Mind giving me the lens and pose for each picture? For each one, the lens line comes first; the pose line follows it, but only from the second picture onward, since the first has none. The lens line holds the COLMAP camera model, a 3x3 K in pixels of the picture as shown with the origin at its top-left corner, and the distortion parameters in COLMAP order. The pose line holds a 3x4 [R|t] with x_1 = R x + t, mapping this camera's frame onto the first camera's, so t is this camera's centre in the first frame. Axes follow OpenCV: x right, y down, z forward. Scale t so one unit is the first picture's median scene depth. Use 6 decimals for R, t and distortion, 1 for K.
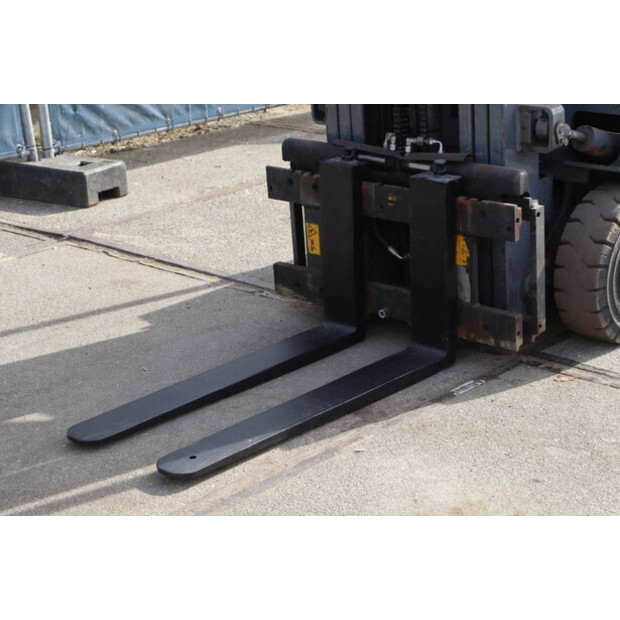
lens RADIAL K [[1468.5, 0, 310.0], [0, 1468.5, 310.0], [0, 0, 1]] dist [0.443625, 0.309797]
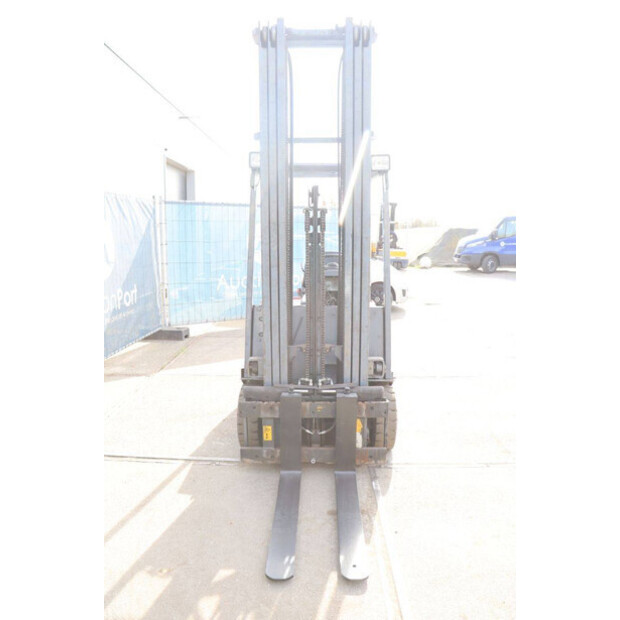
lens RADIAL K [[504.5, 0, 310.0], [0, 504.5, 310.0], [0, 0, 1]] dist [-0.121780, 0.002468]
pose [[0.744168, -0.054985, 0.665726, -0.437672], [0.177611, 0.977020, -0.117843, -0.131907], [-0.643948, 0.205935, 0.736832, 0.441328]]
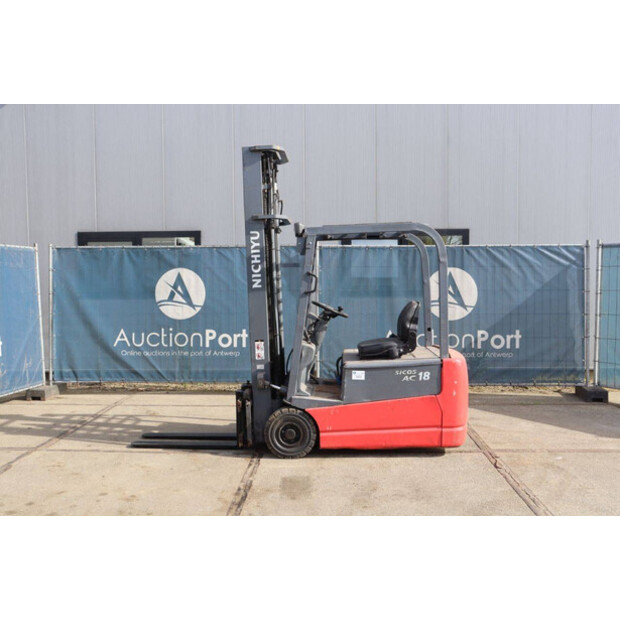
lens RADIAL K [[619.5, 0, 310.0], [0, 619.5, 310.0], [0, 0, 1]] dist [-0.049905, 0.011299]
pose [[0.647614, 0.071881, -0.758571, 1.201163], [-0.259418, 0.956867, -0.130801, -0.118216], [0.716449, 0.281495, 0.638327, 0.159323]]
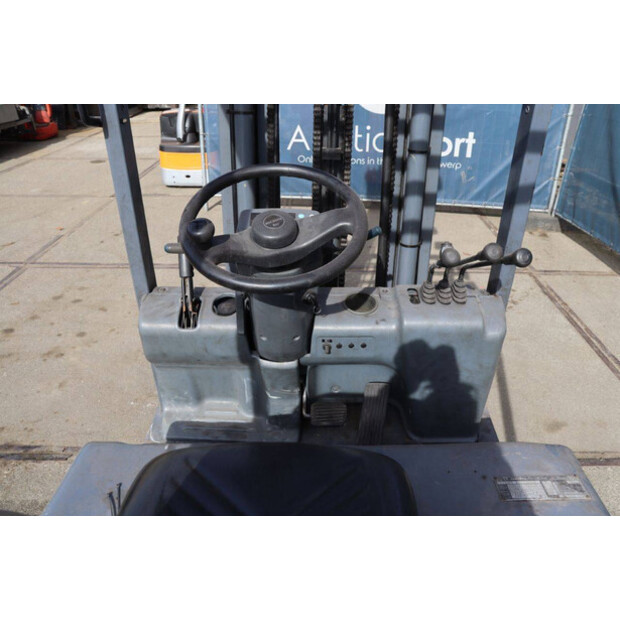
lens RADIAL K [[504.5, 0, 310.0], [0, 504.5, 310.0], [0, 0, 1]] dist [-0.121780, 0.002468]
pose [[-0.746177, 0.341354, -0.571575, 0.329947], [-0.192575, 0.711173, 0.676126, -0.441687], [0.637287, 0.614581, -0.464925, 1.207349]]
